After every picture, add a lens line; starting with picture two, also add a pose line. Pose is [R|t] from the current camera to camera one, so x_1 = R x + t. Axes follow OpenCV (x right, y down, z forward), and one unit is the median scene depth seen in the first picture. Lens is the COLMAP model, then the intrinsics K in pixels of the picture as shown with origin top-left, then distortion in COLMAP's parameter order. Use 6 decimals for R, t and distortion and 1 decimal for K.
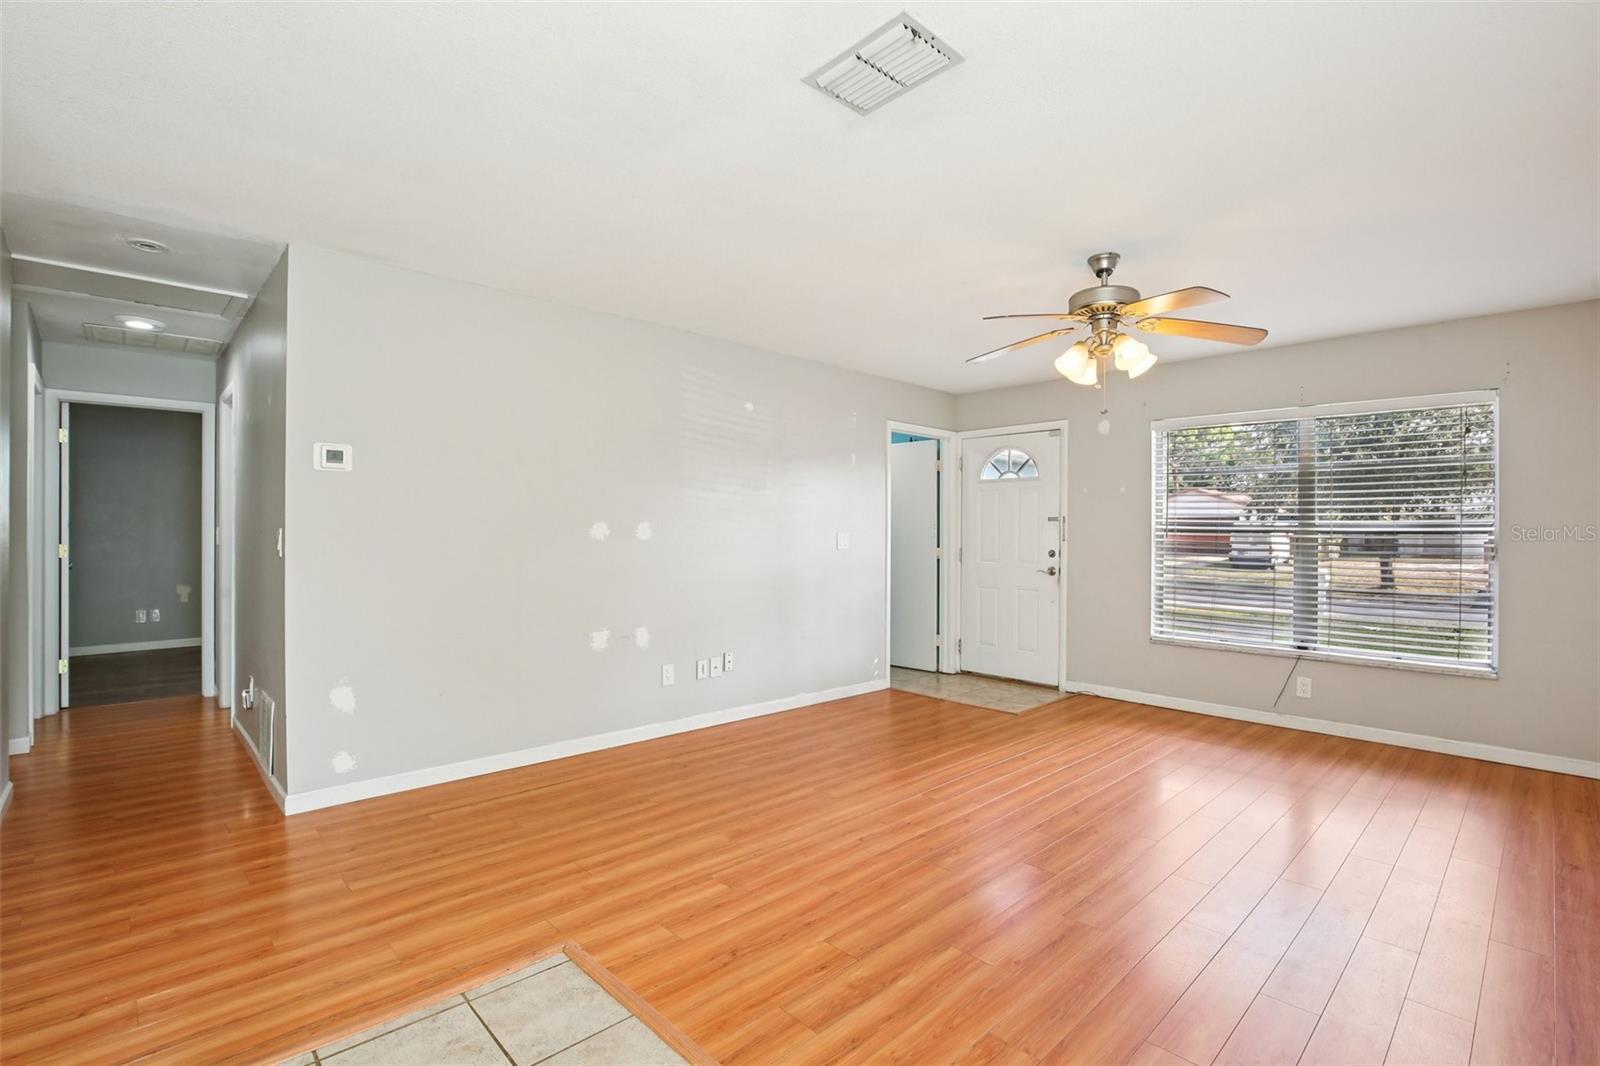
lens RADIAL K [[728.5, 0, 800.0], [0, 728.5, 533.0], [0, 0, 1]] dist [-0.022819, -0.000058]
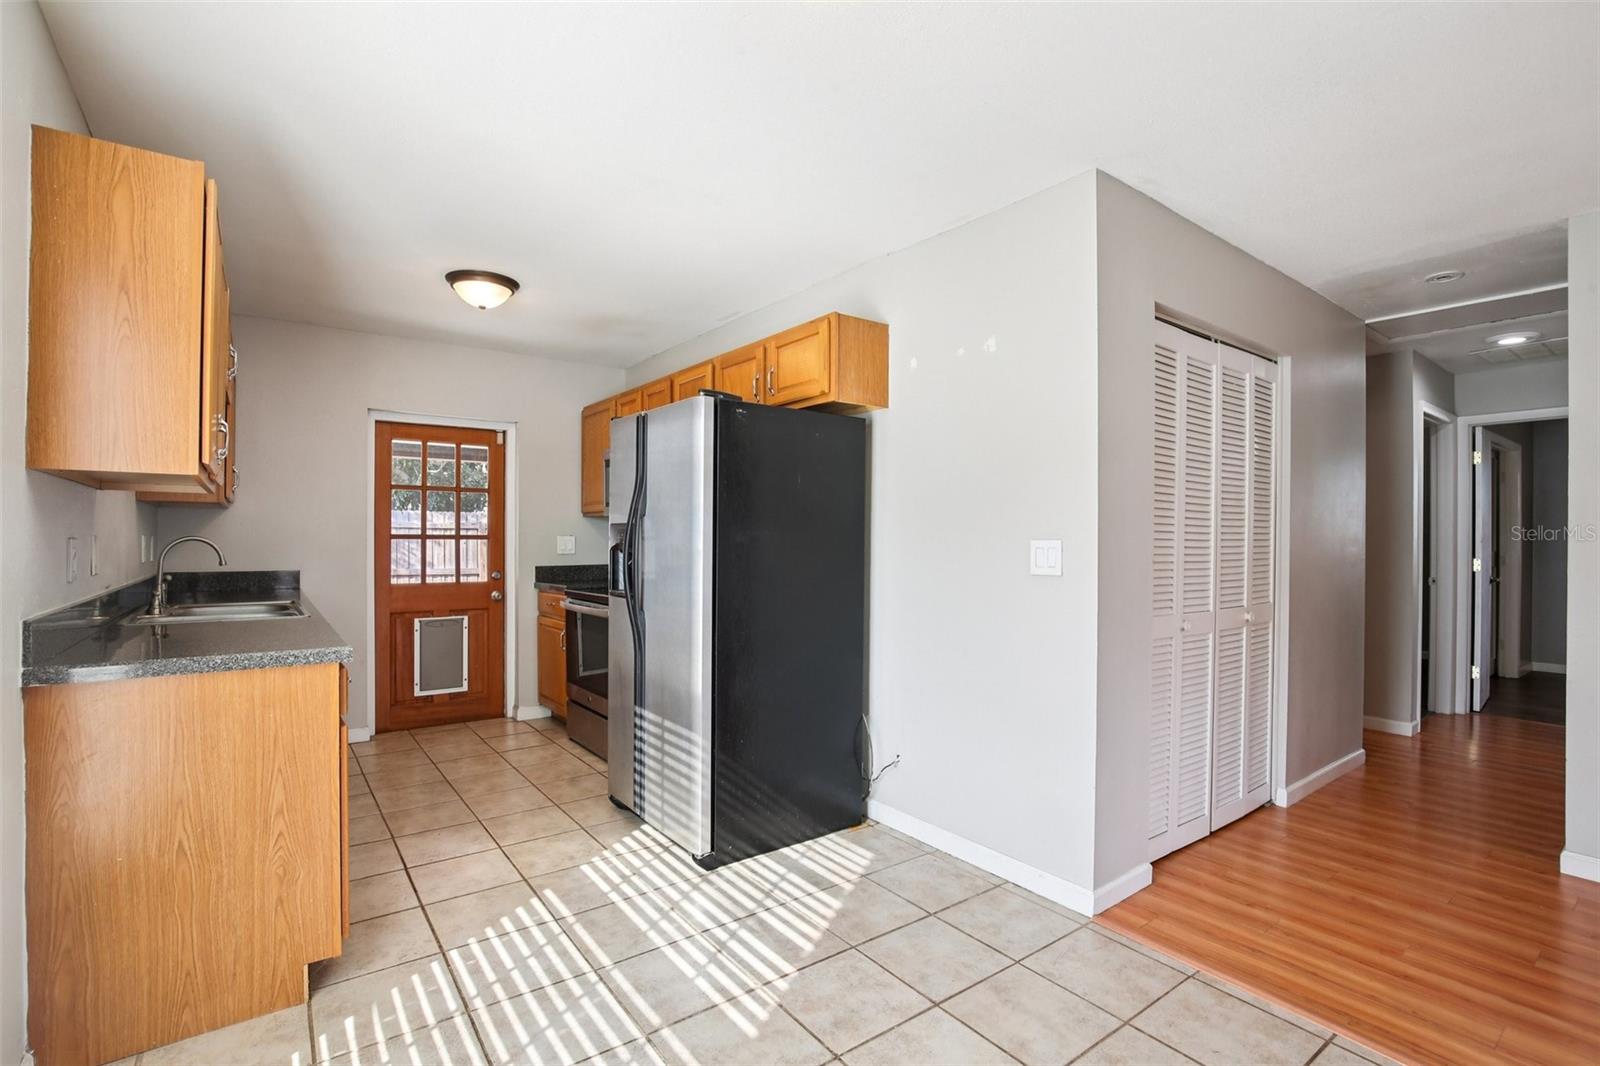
lens RADIAL K [[728.5, 0, 800.0], [0, 728.5, 533.0], [0, 0, 1]] dist [-0.022819, -0.000058]
pose [[-0.115317, -0.011879, -0.993258, 0.251432], [-0.011137, 0.999881, -0.010666, 0.000743], [0.993266, 0.009832, -0.115435, 0.173290]]
